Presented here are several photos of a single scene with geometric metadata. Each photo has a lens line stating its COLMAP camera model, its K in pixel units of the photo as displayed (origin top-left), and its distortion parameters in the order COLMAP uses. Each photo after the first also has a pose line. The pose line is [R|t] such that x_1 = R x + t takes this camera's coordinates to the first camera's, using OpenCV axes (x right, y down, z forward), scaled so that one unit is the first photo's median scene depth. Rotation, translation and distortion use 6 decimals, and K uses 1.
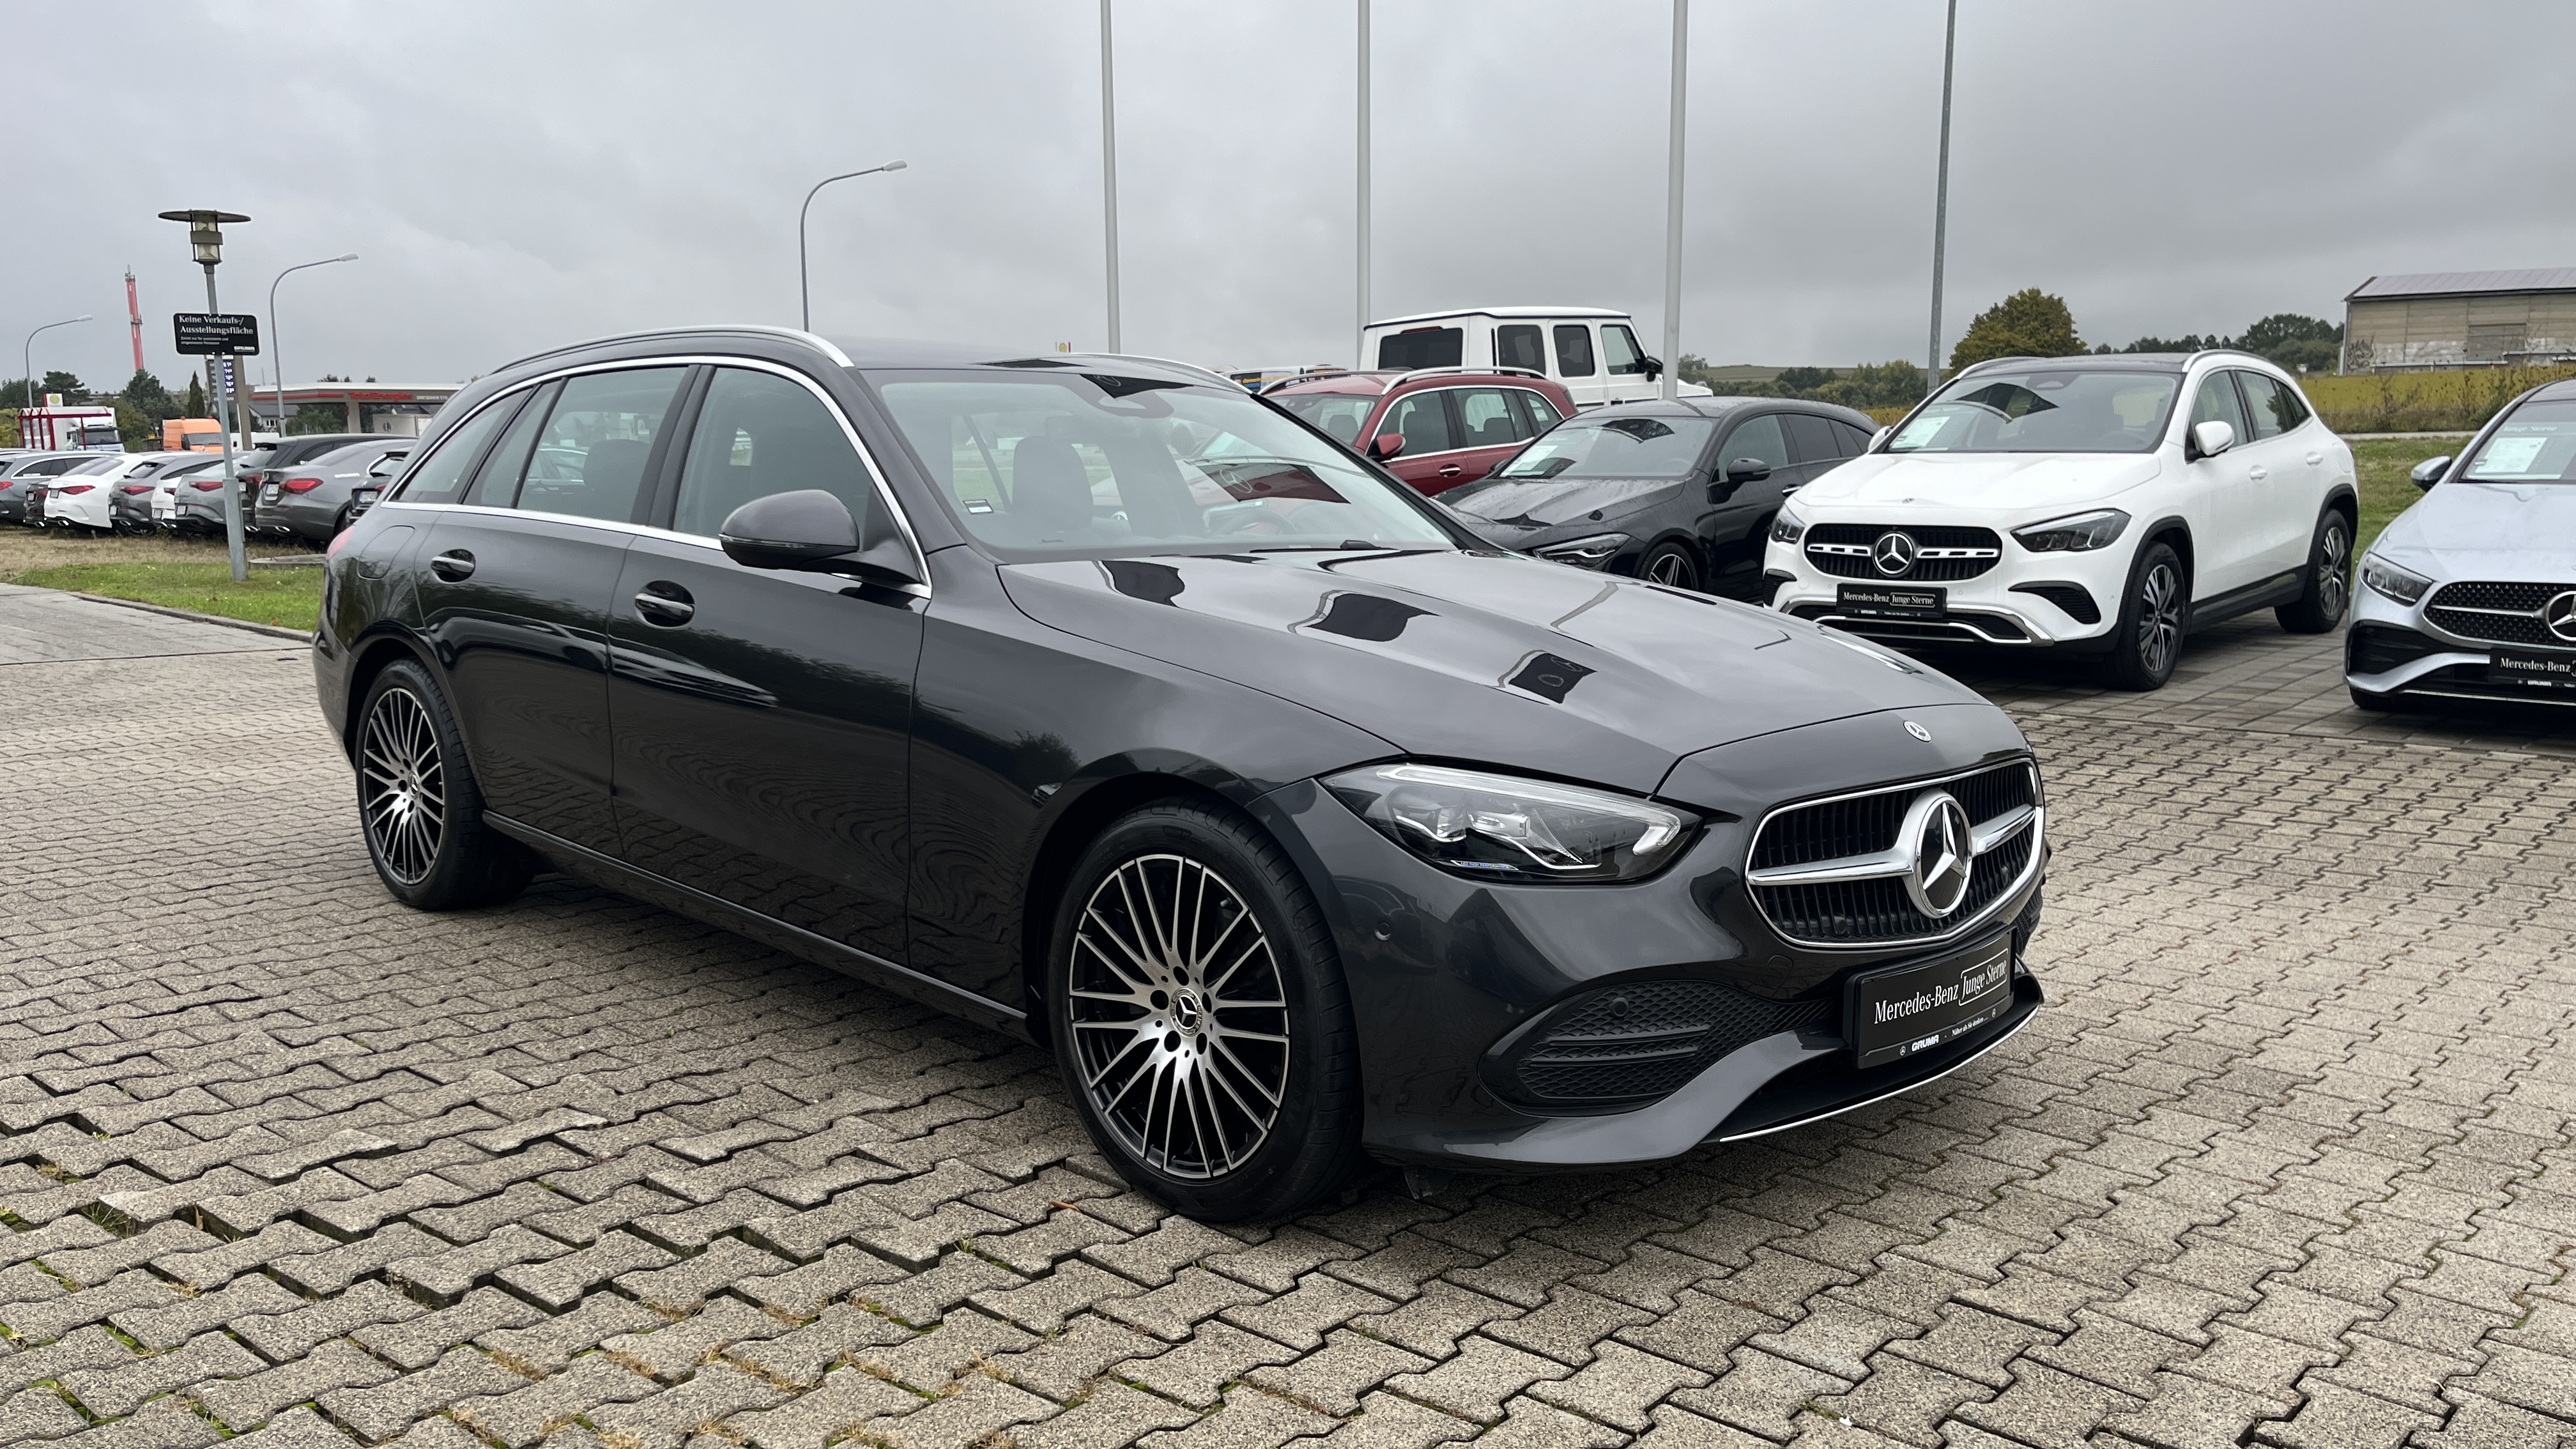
lens RADIAL K [[1935.7, 0, 1294.7], [0, 1935.7, 742.6], [0, 0, 1]] dist [0.069017, -0.074709]
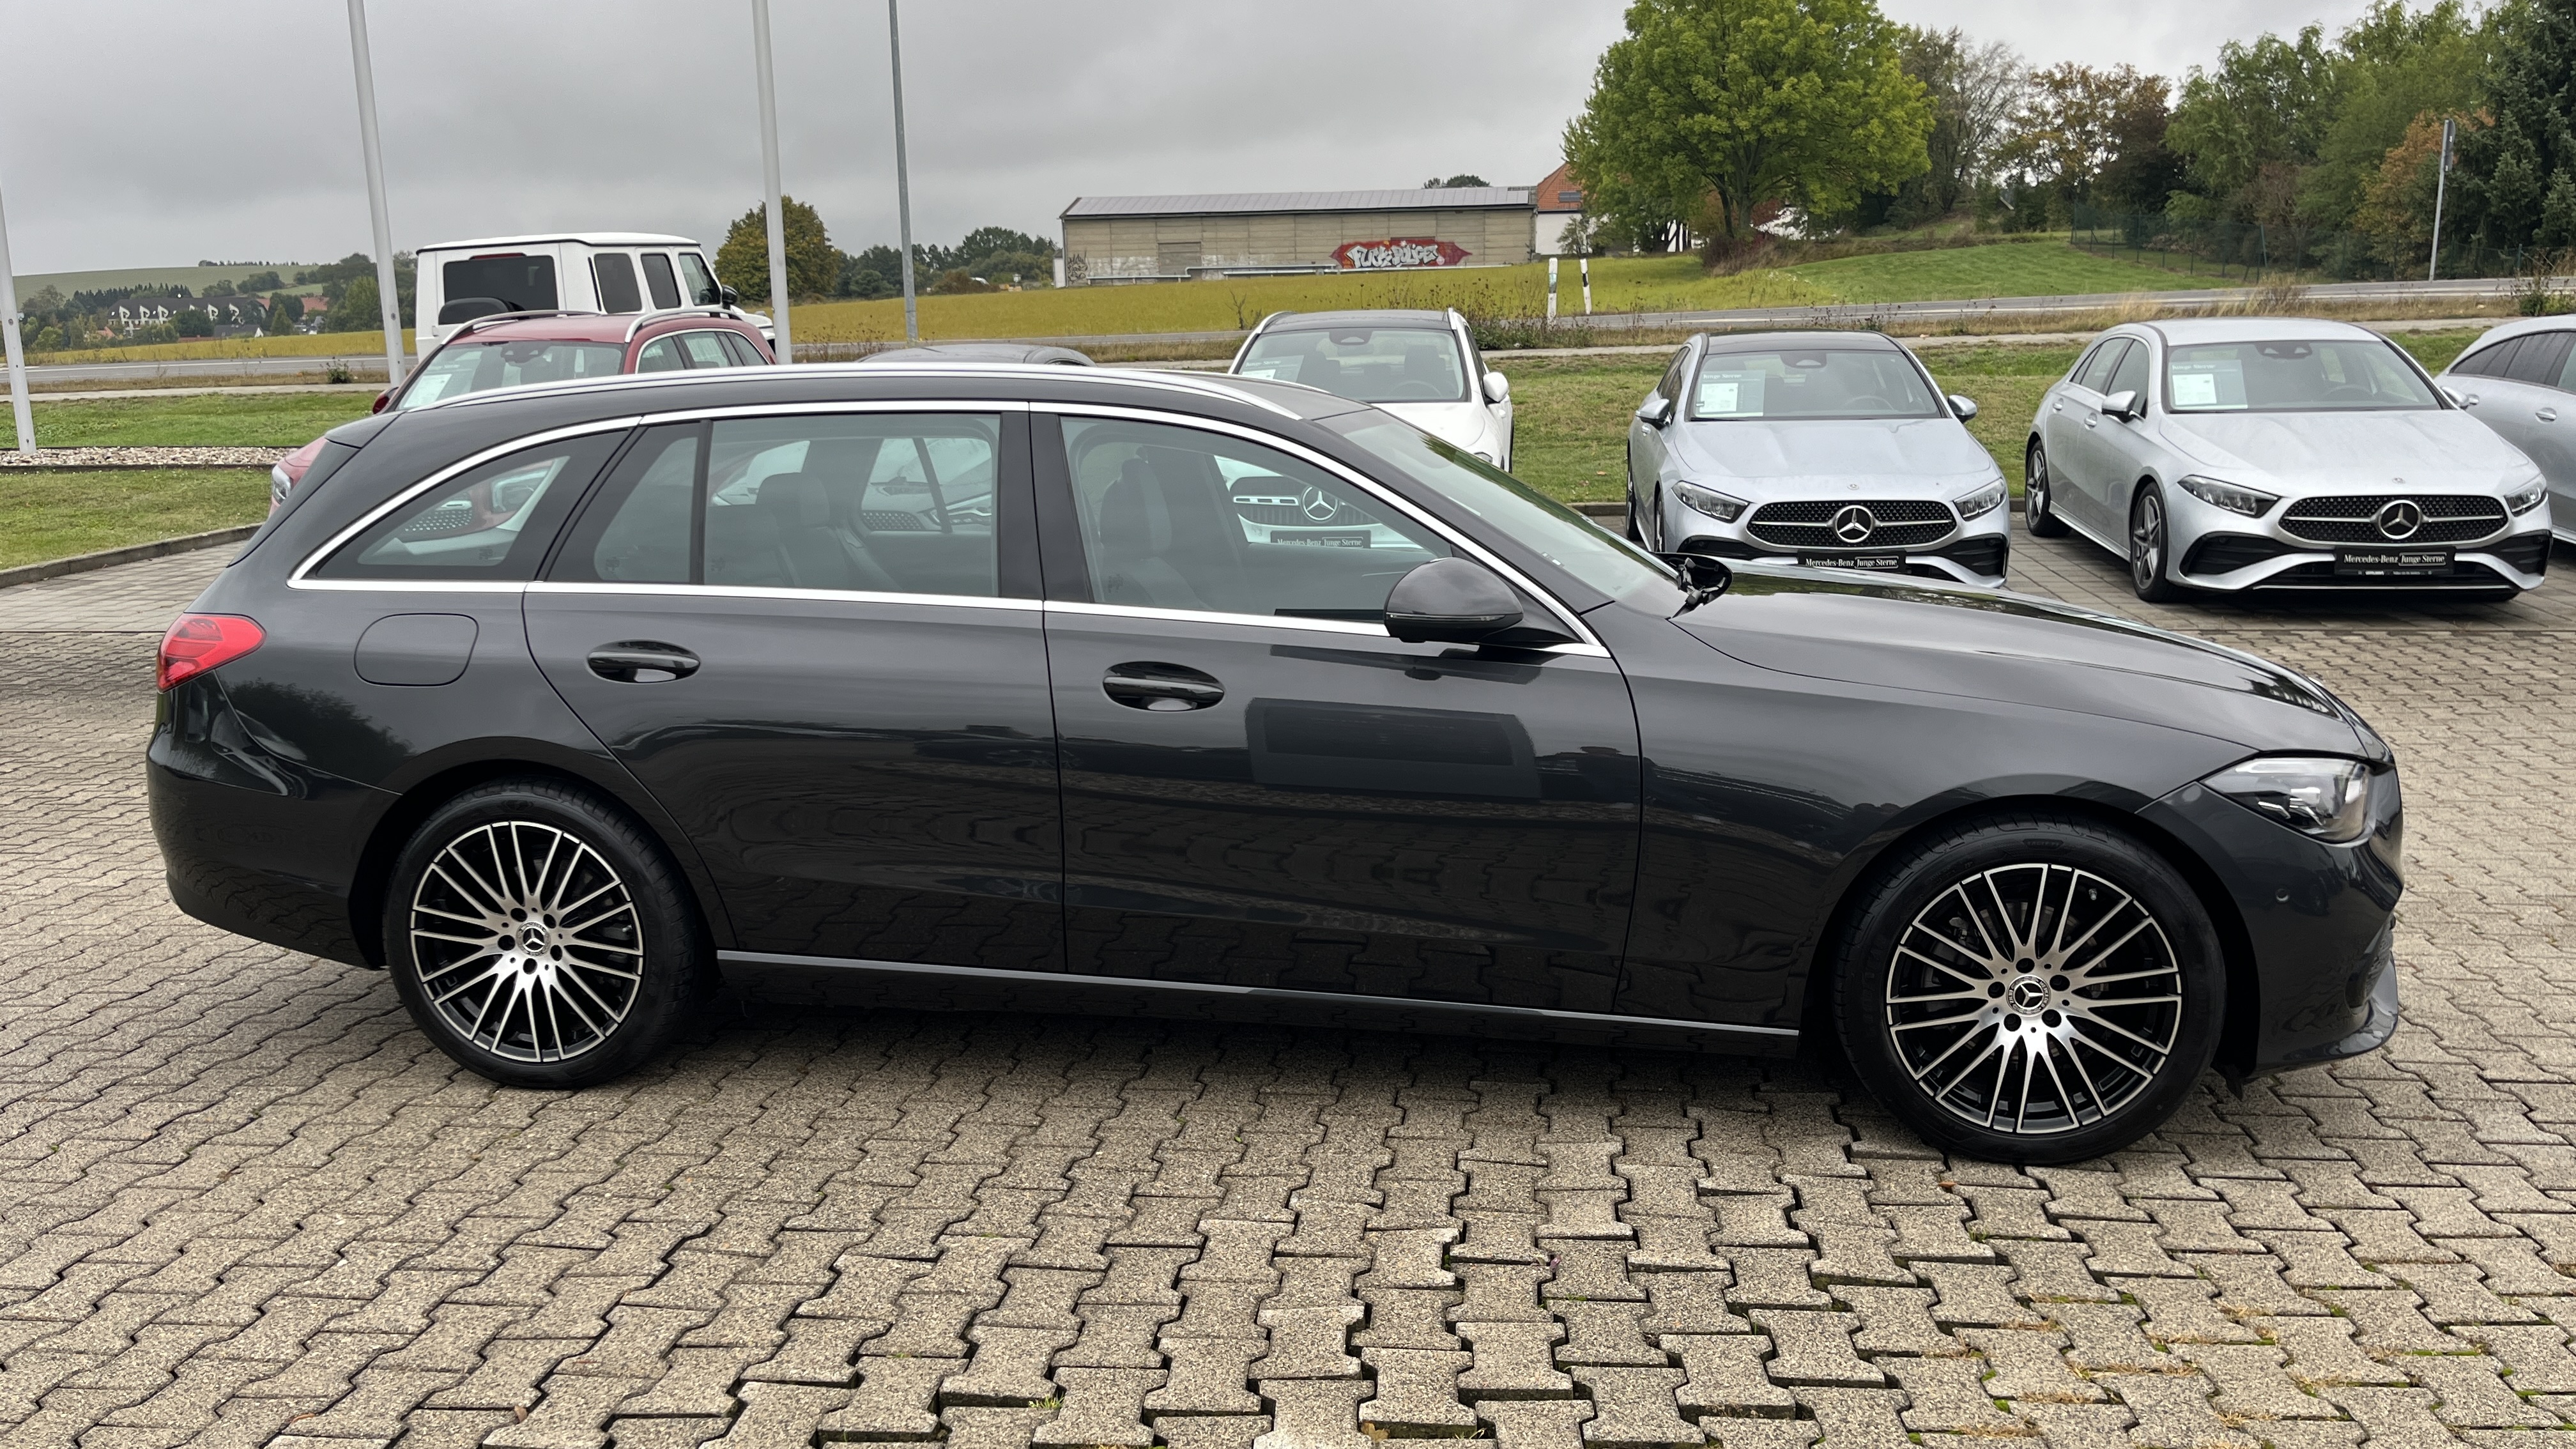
lens RADIAL K [[1935.7, 0, 1294.7], [0, 1935.7, 742.6], [0, 0, 1]] dist [0.069017, -0.074709]
pose [[0.822882, -0.128021, 0.553603, -1.055929], [0.101992, 0.991743, 0.077740, -0.148205], [-0.558984, -0.007508, 0.829144, 0.279866]]
